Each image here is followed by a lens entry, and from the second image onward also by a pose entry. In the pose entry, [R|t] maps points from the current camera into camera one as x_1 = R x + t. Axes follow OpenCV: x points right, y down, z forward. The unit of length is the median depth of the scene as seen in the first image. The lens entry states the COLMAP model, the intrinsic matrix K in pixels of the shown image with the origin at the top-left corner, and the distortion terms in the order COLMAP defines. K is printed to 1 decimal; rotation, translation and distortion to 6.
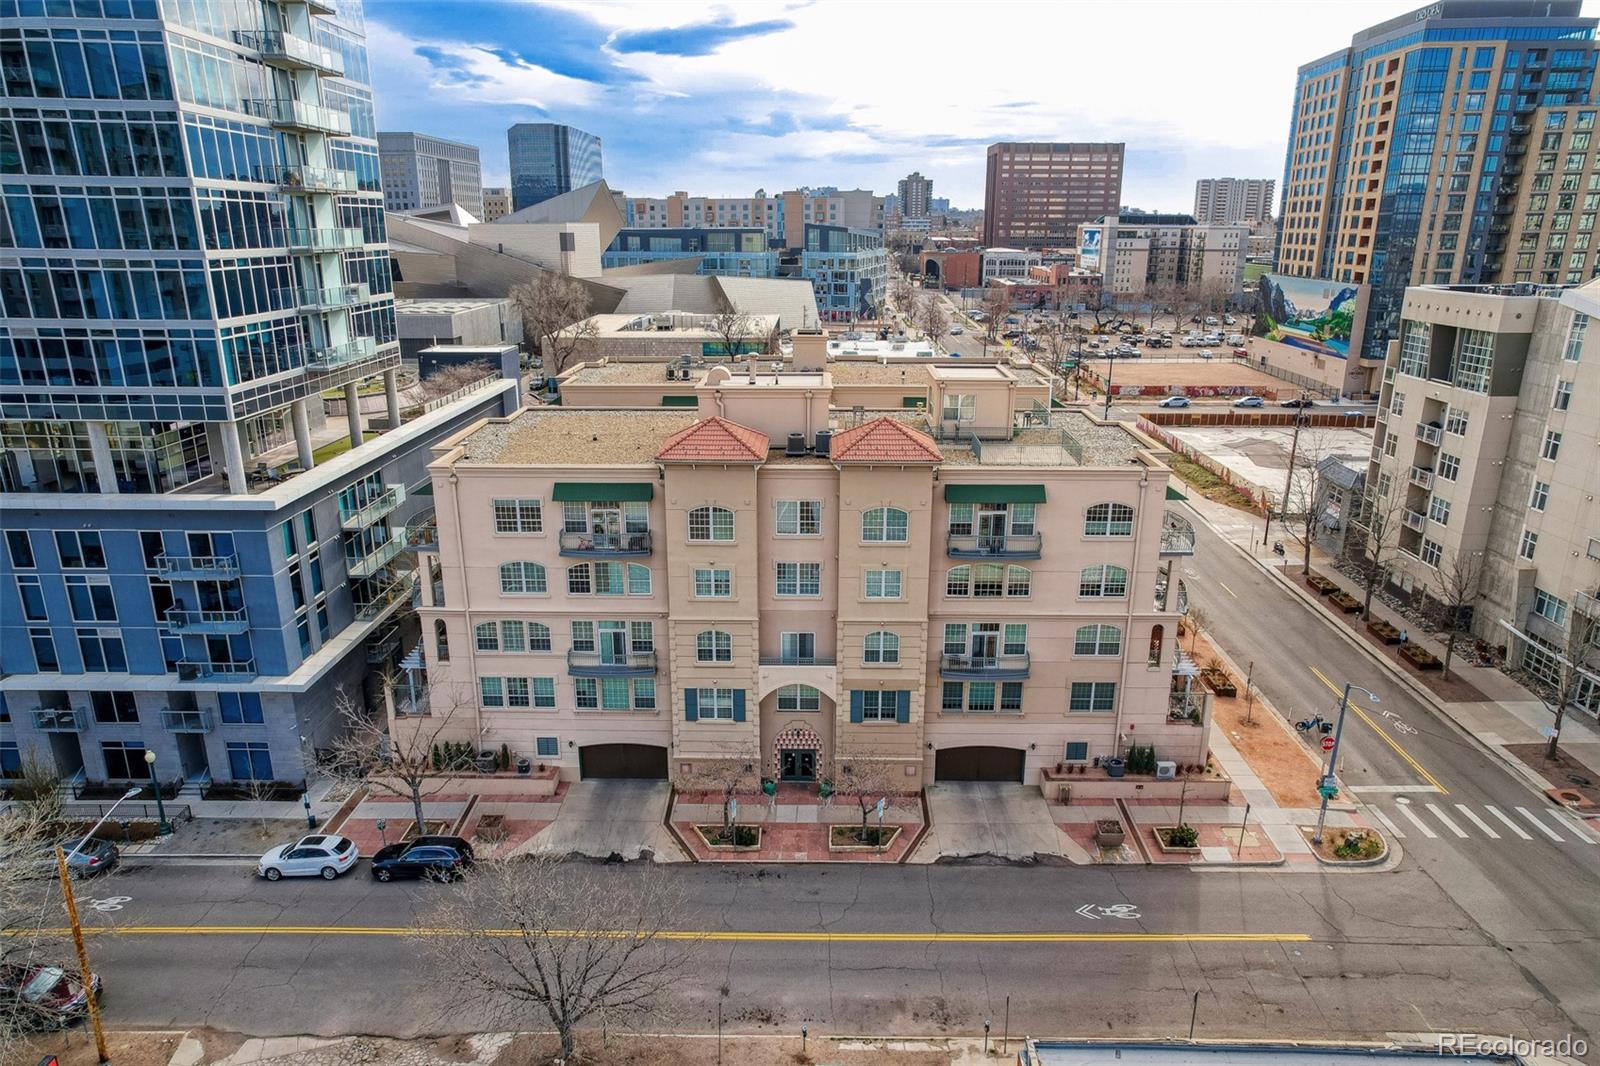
lens RADIAL K [[1018.6, 0, 807.0], [0, 1018.6, 528.4], [0, 0, 1]] dist [-0.065311, 0.080713]
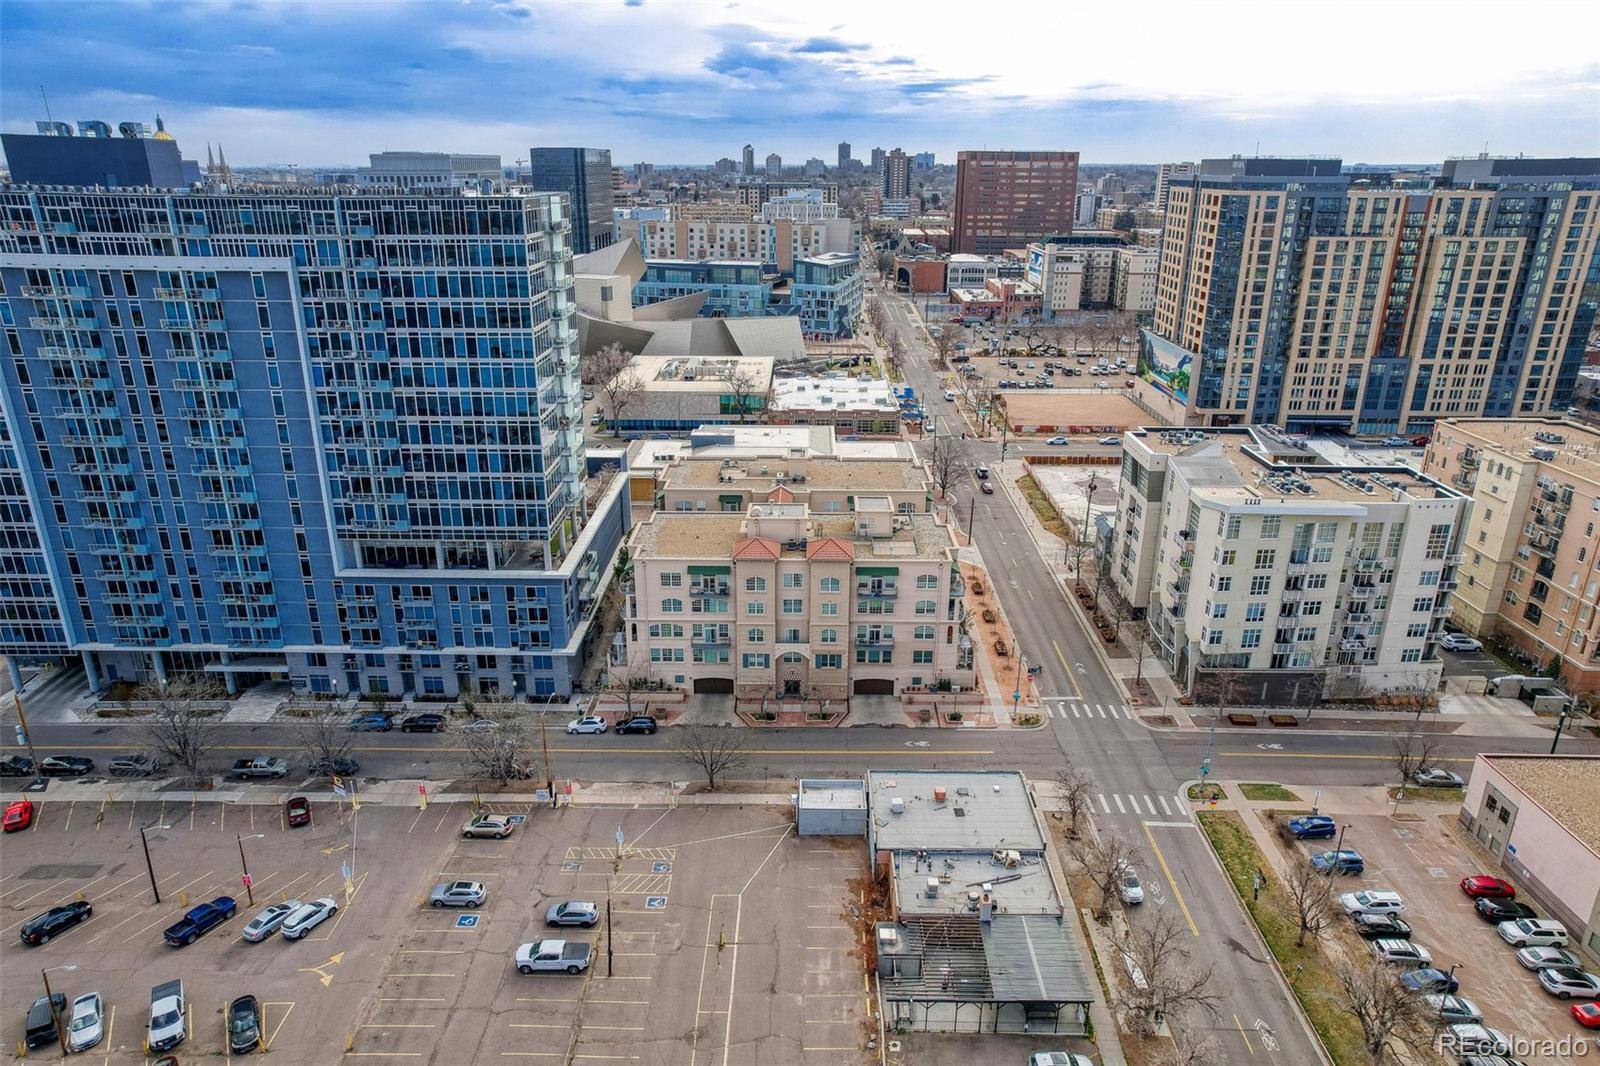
lens RADIAL K [[1018.6, 0, 807.0], [0, 1018.6, 528.4], [0, 0, 1]] dist [-0.065311, 0.080713]
pose [[0.999909, 0.001017, 0.013417, -0.007271], [-0.001739, 0.998542, 0.053955, -0.243424], [-0.013342, -0.053974, 0.998453, -1.251223]]
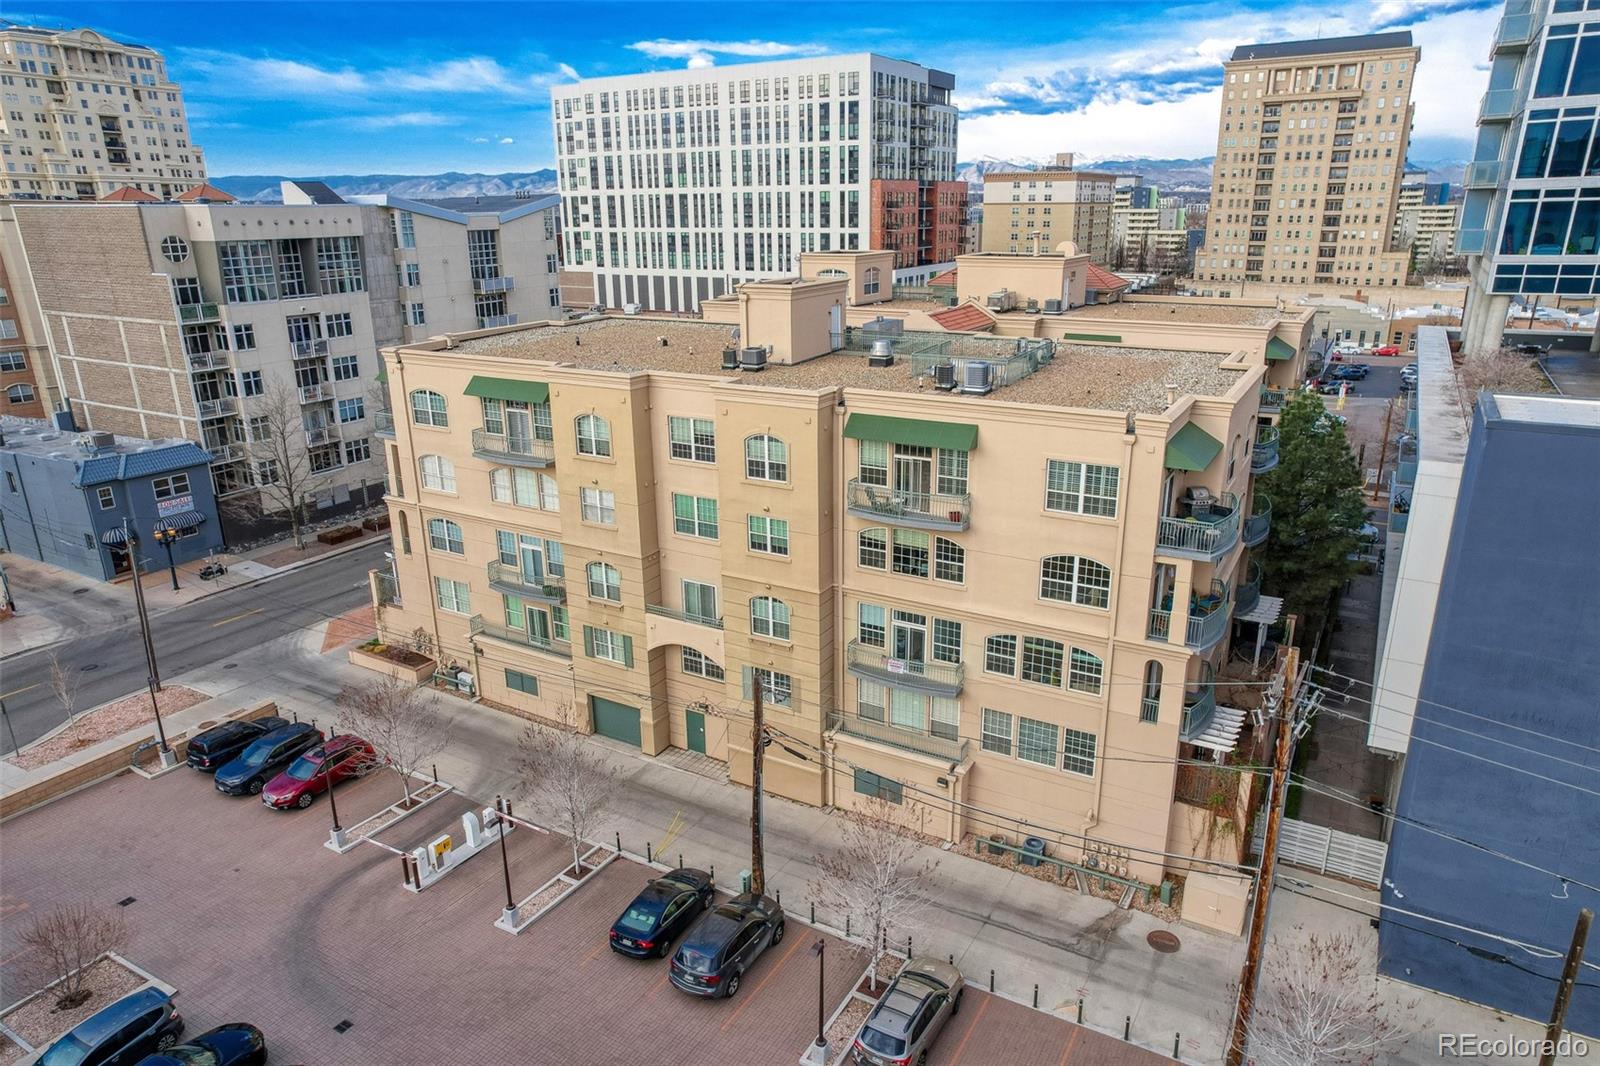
lens RADIAL K [[1018.6, 0, 807.0], [0, 1018.6, 528.4], [0, 0, 1]] dist [-0.065311, 0.080713]
pose [[0.875019, 0.137359, -0.464193, 0.437034], [-0.125995, 0.990472, 0.055586, 0.002880], [0.467405, 0.009847, 0.883988, 0.315815]]
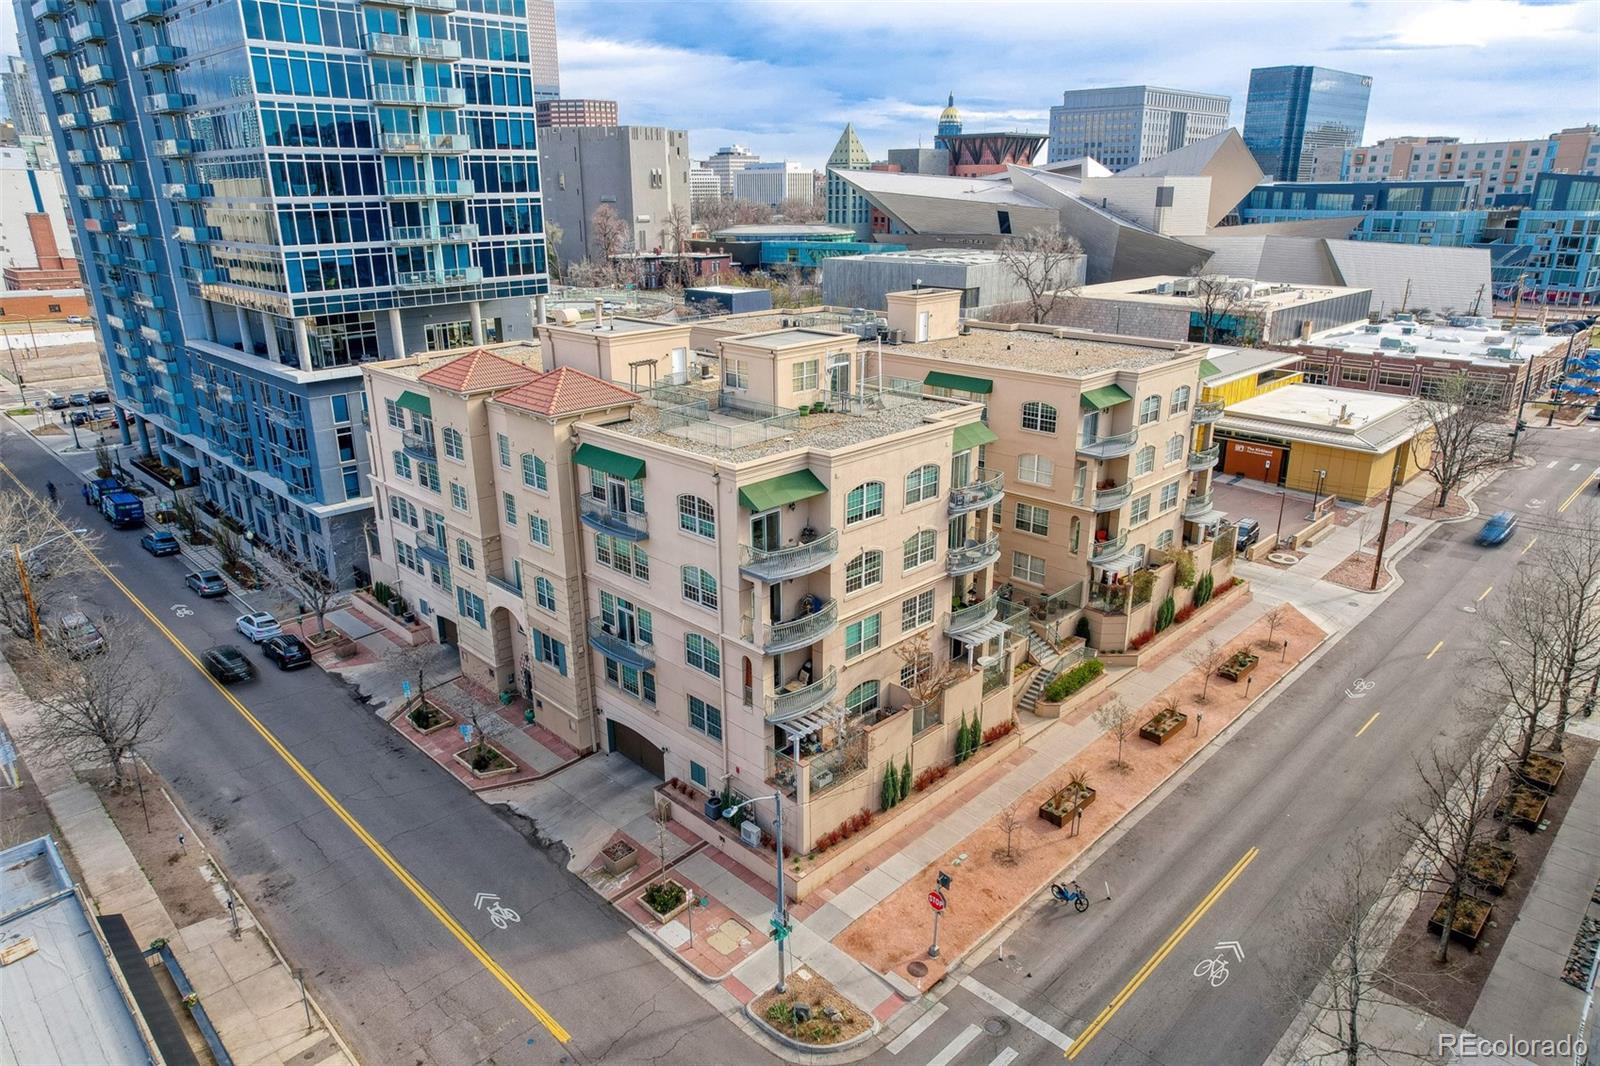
lens RADIAL K [[1018.6, 0, 807.0], [0, 1018.6, 528.4], [0, 0, 1]] dist [-0.065311, 0.080713]
pose [[0.718826, 0.216071, -0.660759, 0.888253], [-0.189815, 0.975359, 0.112450, -0.106289], [0.668774, 0.044589, 0.742127, 0.410114]]
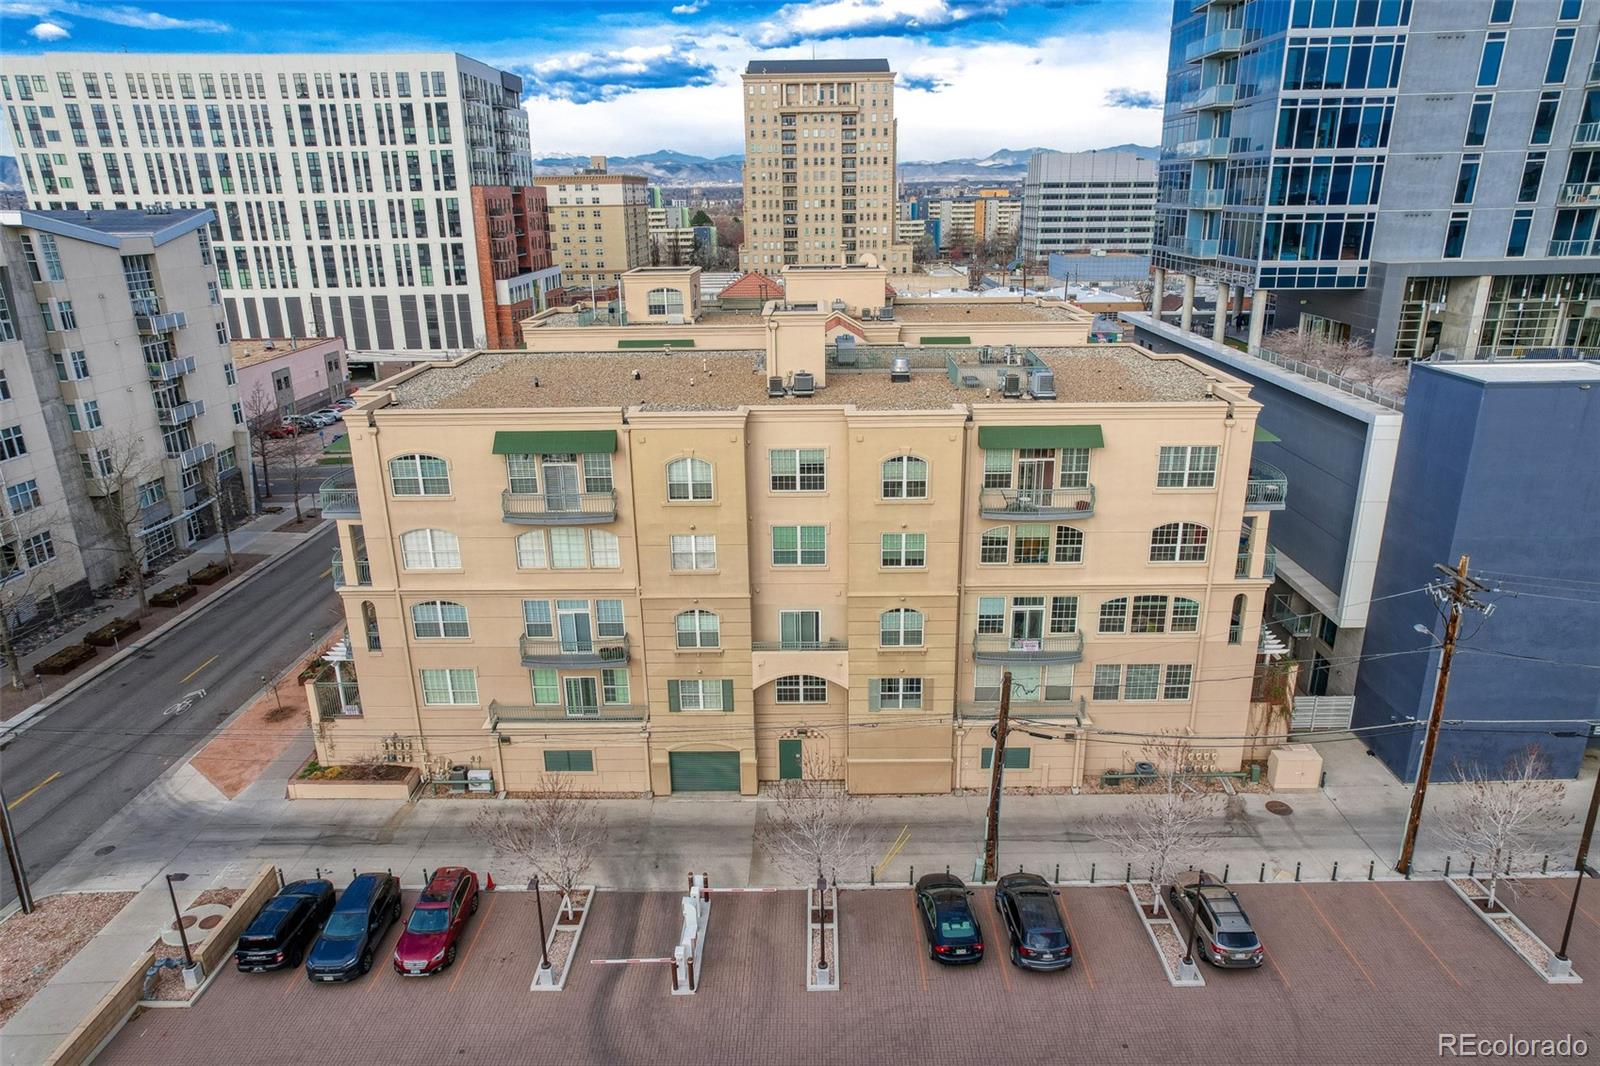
lens RADIAL K [[1018.6, 0, 807.0], [0, 1018.6, 528.4], [0, 0, 1]] dist [-0.065311, 0.080713]
pose [[0.999887, -0.014793, 0.002548, -0.003704], [0.014709, 0.999427, 0.030476, 0.010989], [-0.002997, -0.030435, 0.999532, 0.179362]]
